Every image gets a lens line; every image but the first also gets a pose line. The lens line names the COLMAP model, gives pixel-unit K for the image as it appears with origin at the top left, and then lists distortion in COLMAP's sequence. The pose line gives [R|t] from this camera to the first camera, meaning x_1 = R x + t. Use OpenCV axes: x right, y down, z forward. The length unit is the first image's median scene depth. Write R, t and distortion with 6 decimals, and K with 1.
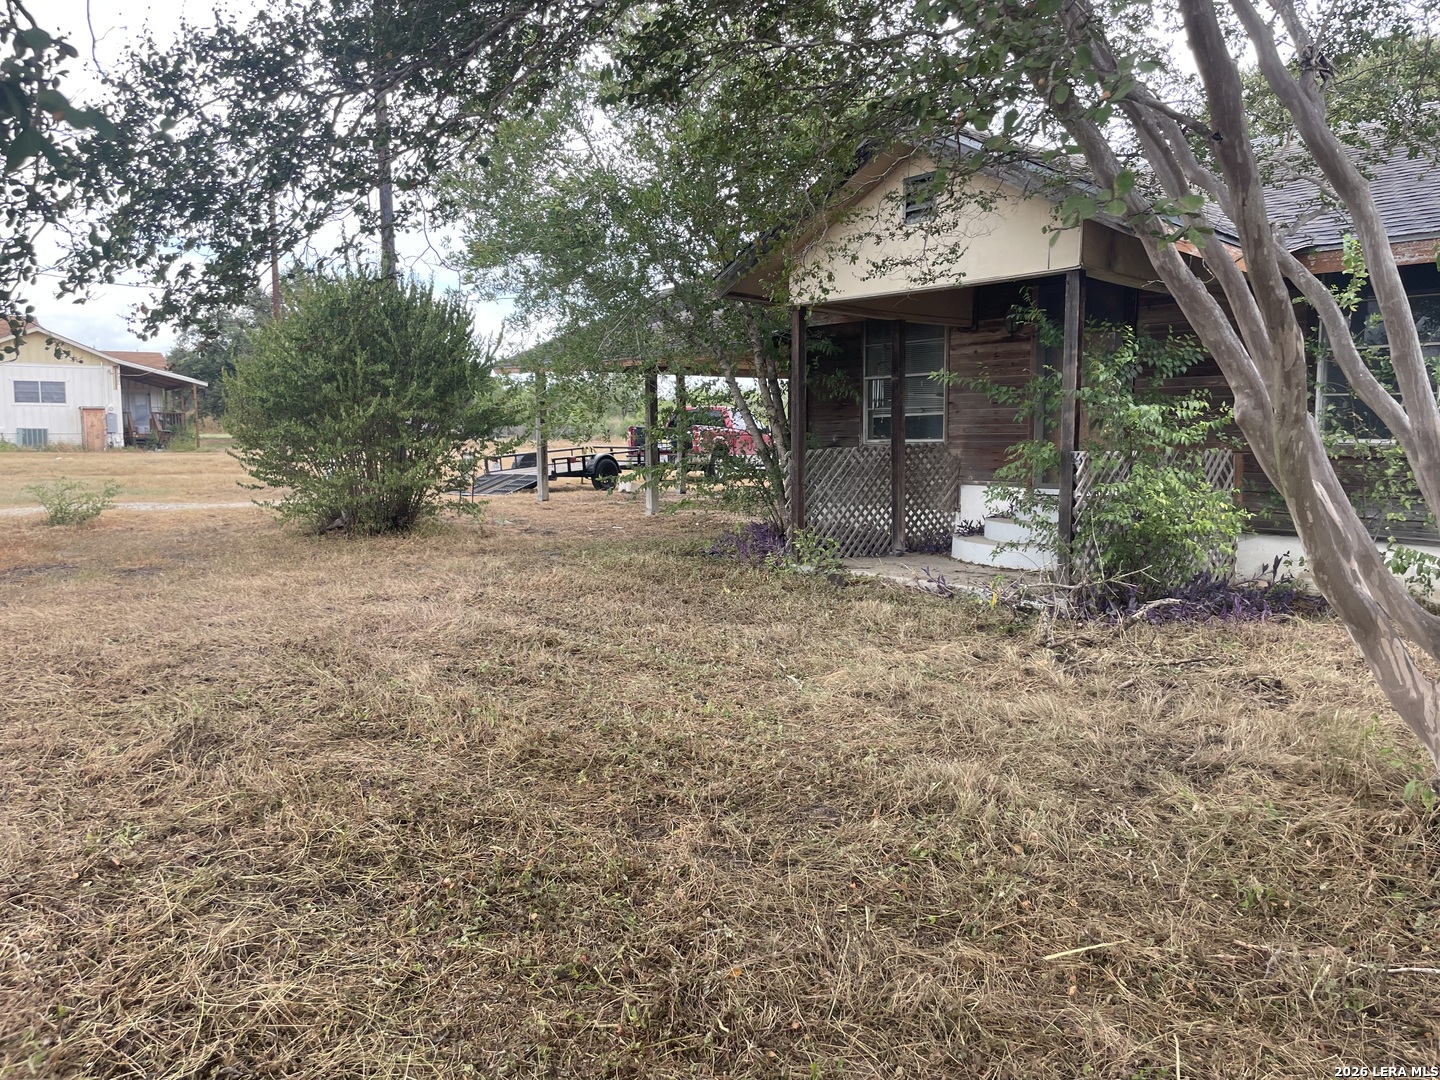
lens RADIAL K [[1074.9, 0, 734.8], [0, 1074.9, 544.2], [0, 0, 1]] dist [0.083565, -0.117810]
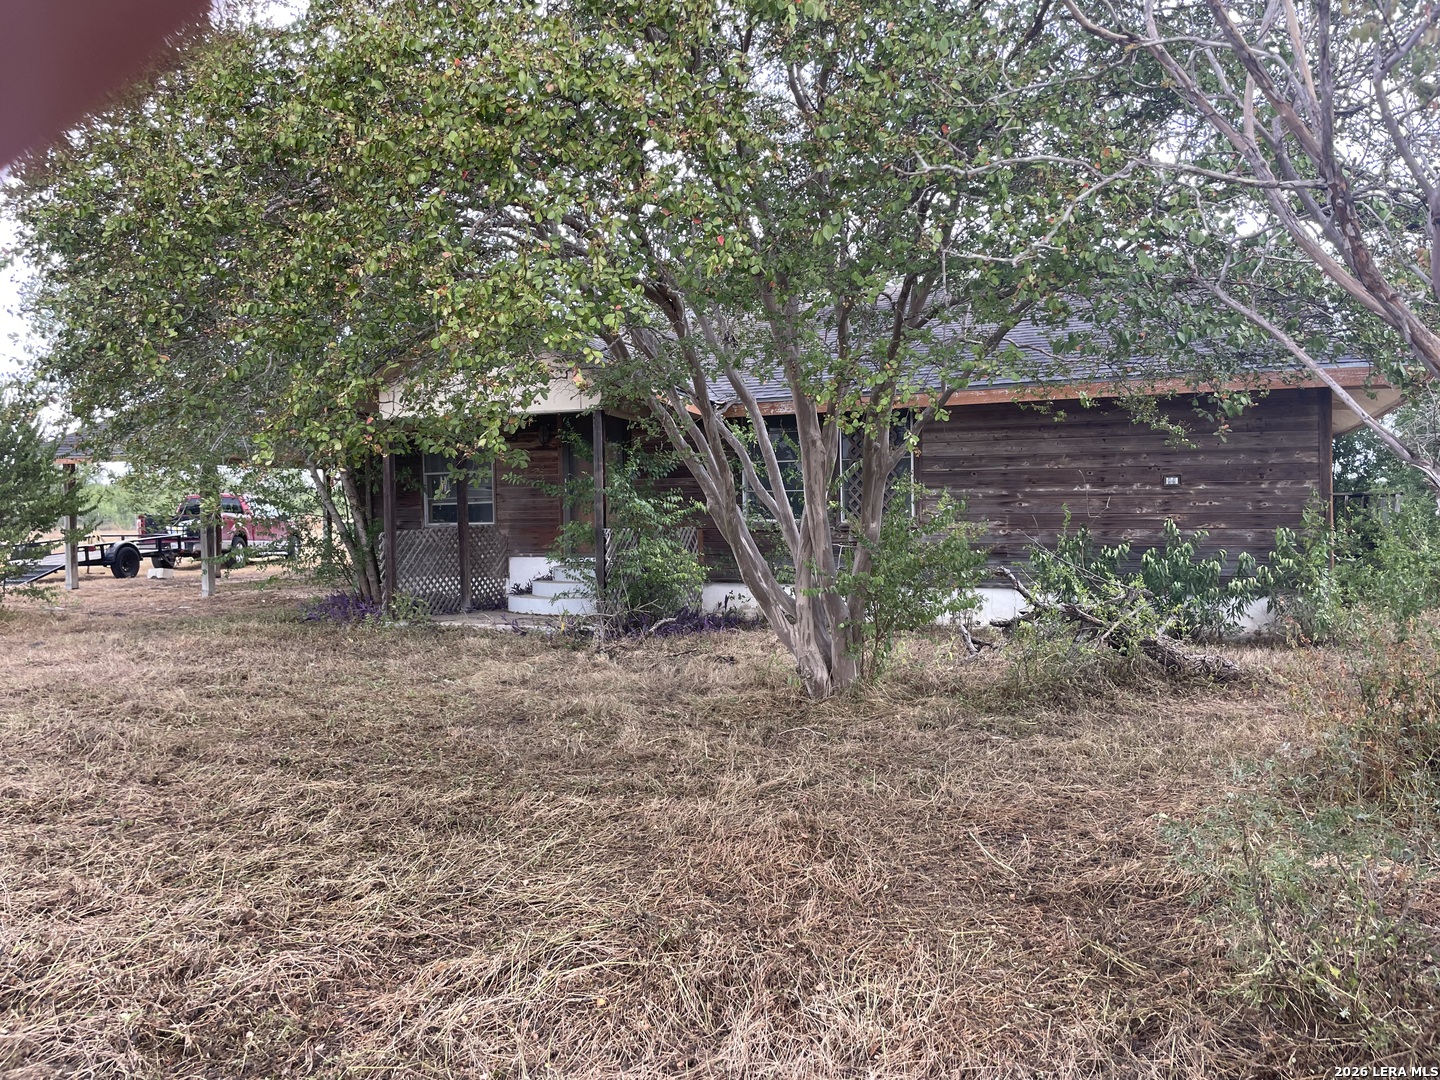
lens RADIAL K [[1088.3, 0, 724.6], [0, 1088.3, 532.5], [0, 0, 1]] dist [0.079872, -0.128045]
pose [[0.893143, -0.016888, 0.449455, -0.287367], [0.056934, 0.995502, -0.075730, 0.057625], [-0.446154, 0.093227, 0.890087, -0.556867]]
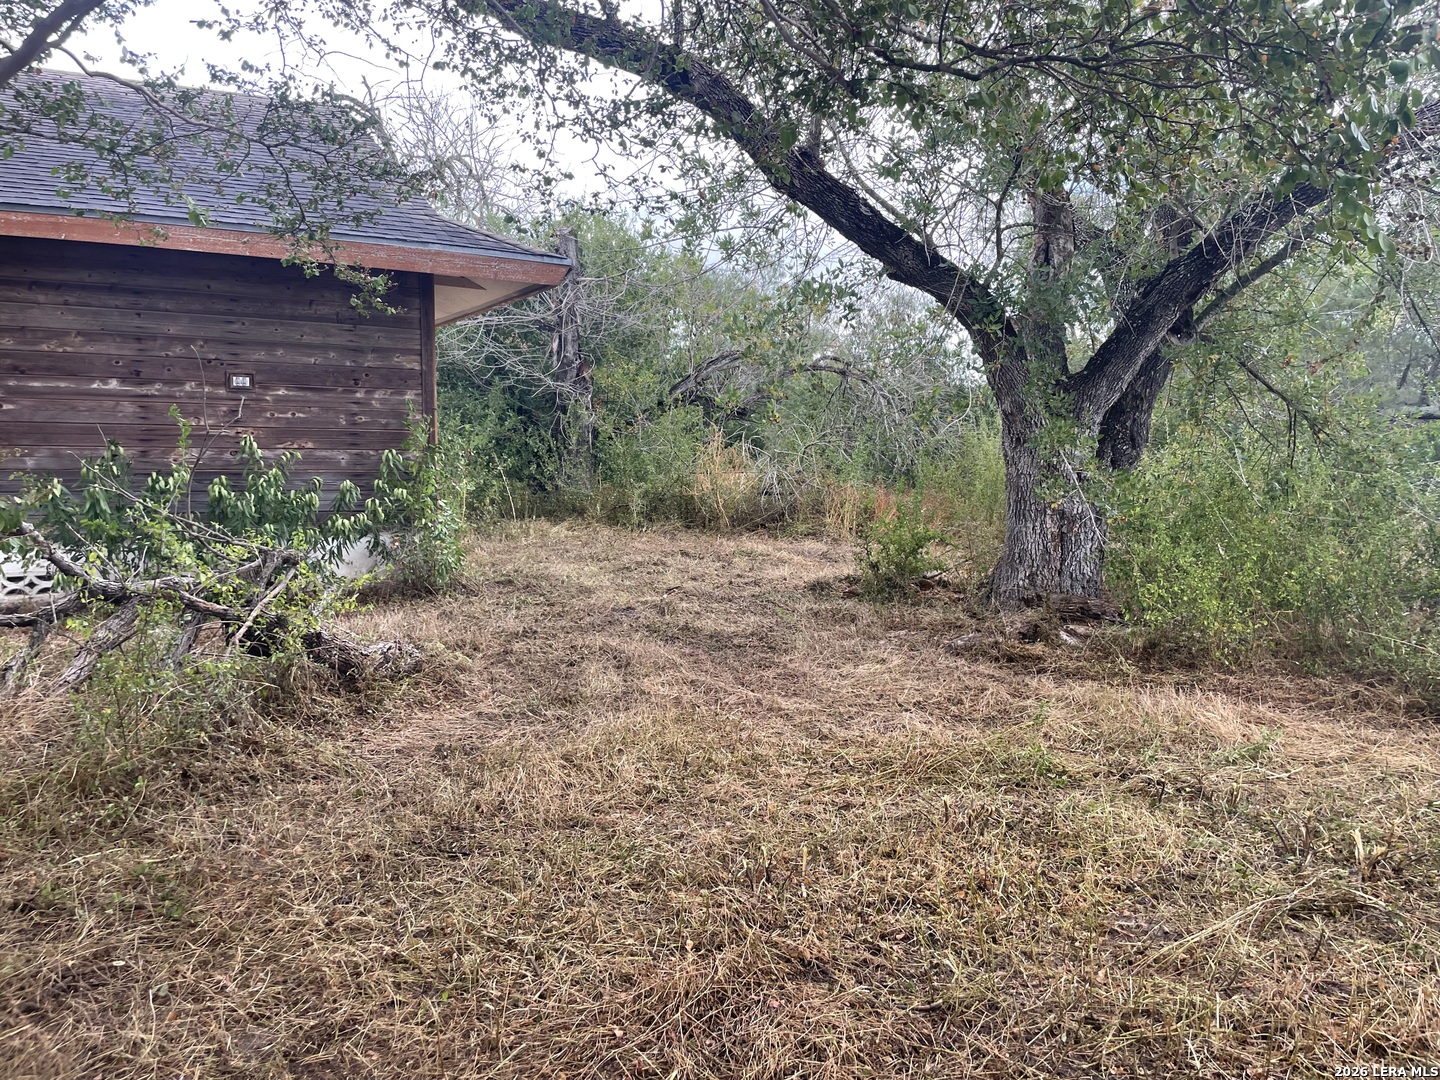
lens RADIAL K [[1088.3, 0, 724.6], [0, 1088.3, 532.5], [0, 0, 1]] dist [0.079872, -0.128045]
pose [[0.205125, -0.085268, 0.975014, 0.060456], [0.083136, 0.994115, 0.069449, 0.006044], [-0.975199, 0.066813, 0.211006, -0.033713]]
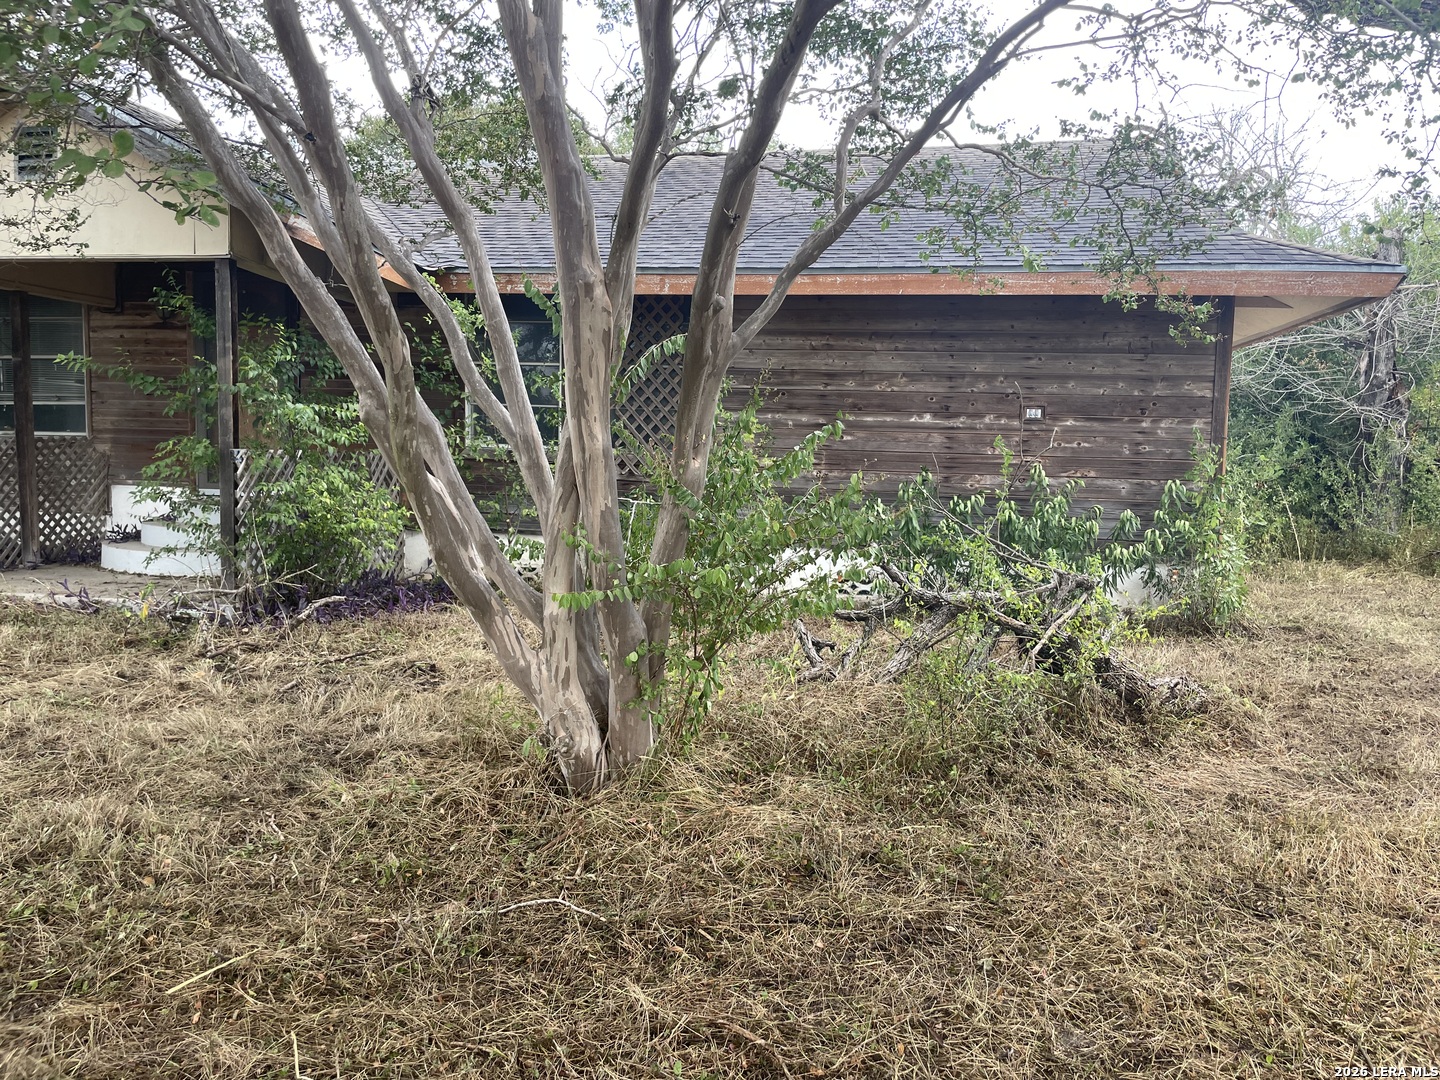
lens RADIAL K [[1080.0, 0, 707.0], [0, 1080.0, 537.9], [0, 0, 1]] dist [0.090182, -0.128705]
pose [[0.772460, -0.033627, 0.634173, 0.029410], [0.038598, 0.999237, 0.005969, 0.003557], [-0.633889, 0.019867, 0.773168, -0.007786]]
